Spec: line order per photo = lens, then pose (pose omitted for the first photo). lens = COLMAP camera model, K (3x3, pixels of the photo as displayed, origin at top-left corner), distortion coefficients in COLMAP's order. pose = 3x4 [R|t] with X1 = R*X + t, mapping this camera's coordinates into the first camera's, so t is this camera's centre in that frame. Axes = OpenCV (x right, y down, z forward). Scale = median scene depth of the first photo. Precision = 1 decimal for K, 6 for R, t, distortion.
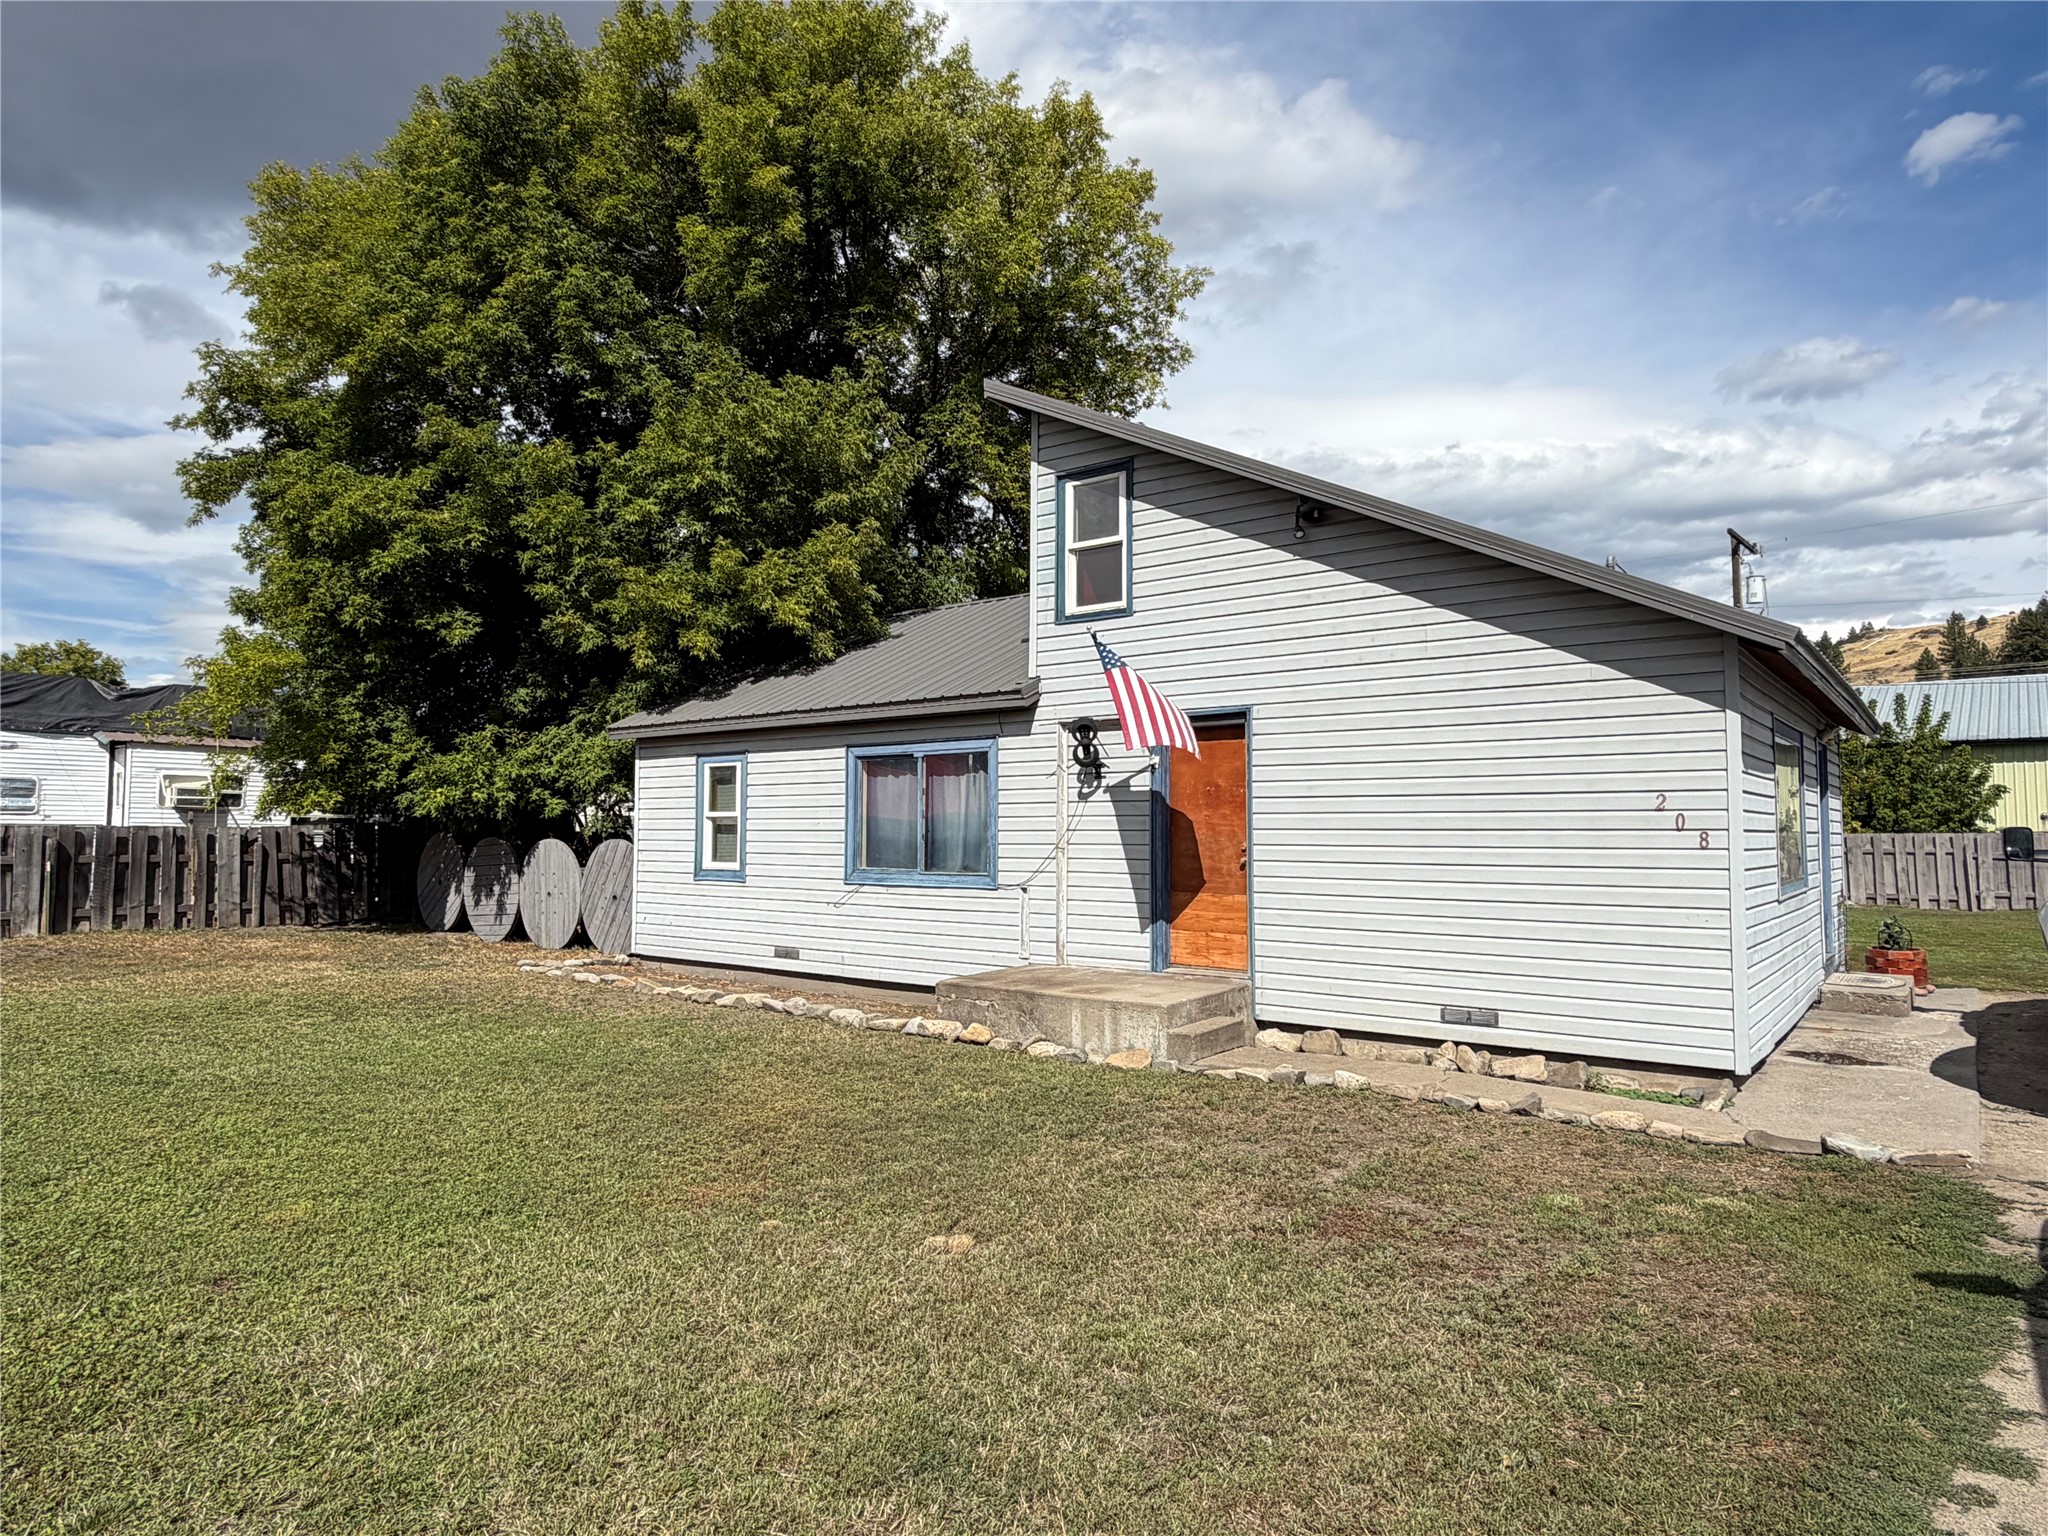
lens RADIAL K [[1194.9, 0, 1019.7], [0, 1194.9, 768.7], [0, 0, 1]] dist [-0.009024, -0.003262]
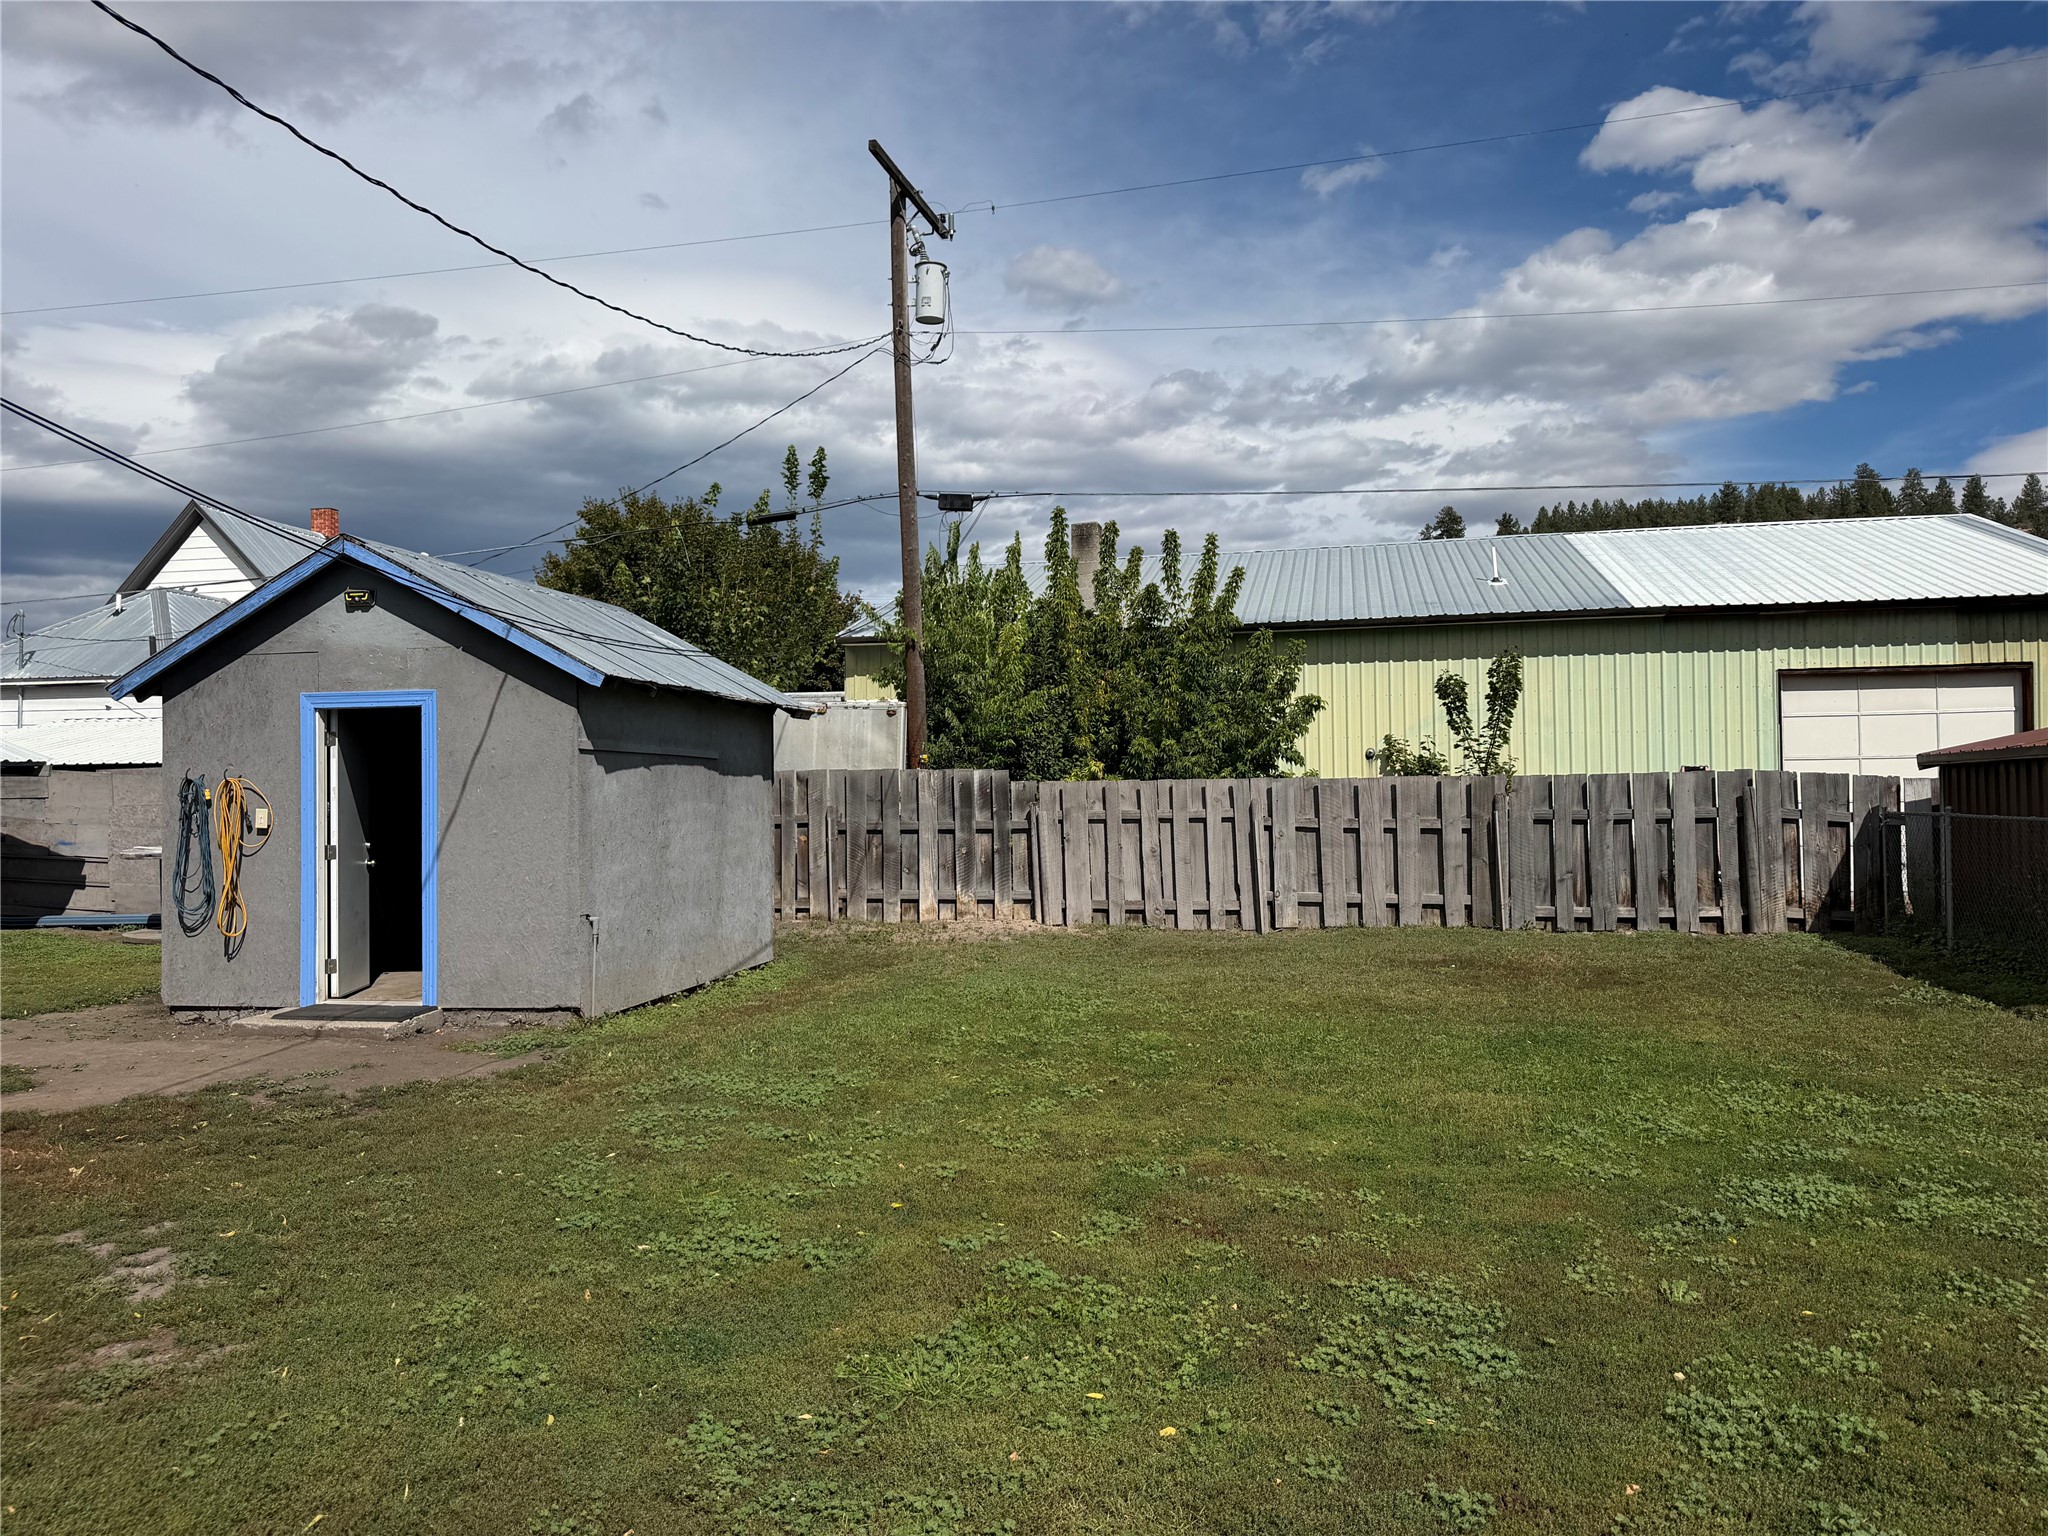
lens RADIAL K [[1450.3, 0, 1039.8], [0, 1450.3, 781.0], [0, 0, 1]] dist [0.018004, -0.029287]
pose [[0.875792, 0.000851, 0.482687, 0.377966], [-0.019593, 0.999237, 0.033788, 0.032815], [-0.482290, -0.039048, 0.875141, 0.454177]]
